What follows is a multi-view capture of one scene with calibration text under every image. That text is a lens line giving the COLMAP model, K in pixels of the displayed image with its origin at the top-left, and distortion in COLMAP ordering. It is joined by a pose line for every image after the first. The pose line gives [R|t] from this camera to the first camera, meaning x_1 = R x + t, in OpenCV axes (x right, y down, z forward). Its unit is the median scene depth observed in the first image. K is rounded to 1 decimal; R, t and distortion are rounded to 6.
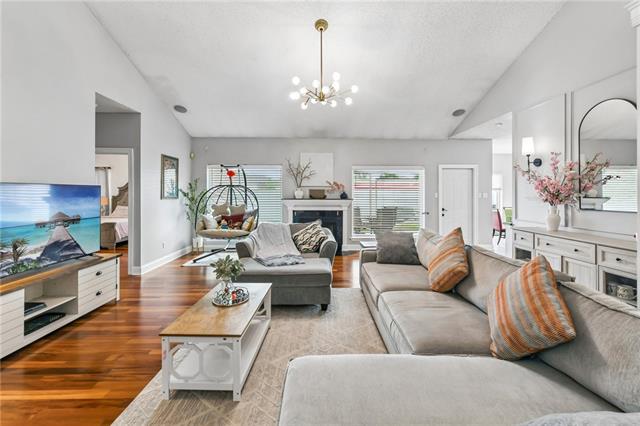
lens RADIAL K [[264.5, 0, 317.8], [0, 264.5, 195.7], [0, 0, 1]] dist [-0.000617, -0.000038]
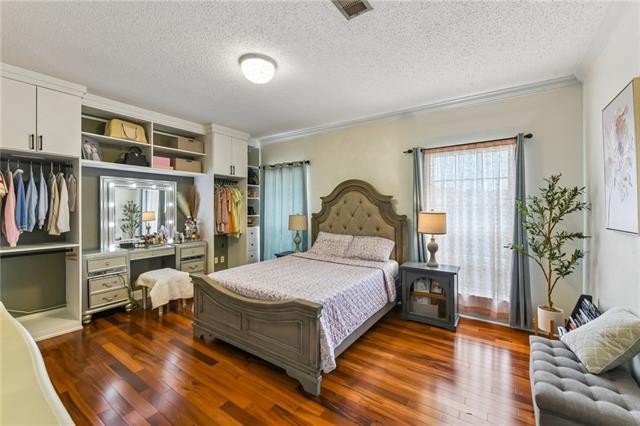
lens RADIAL K [[264.5, 0, 320.6], [0, 264.5, 211.3], [0, 0, 1]] dist [-0.000617, -0.000038]
pose [[0.806703, -0.007125, -0.590914, -0.451090], [0.007950, 0.999968, -0.001203, -0.002505], [0.590904, -0.003727, 0.806733, 0.582937]]
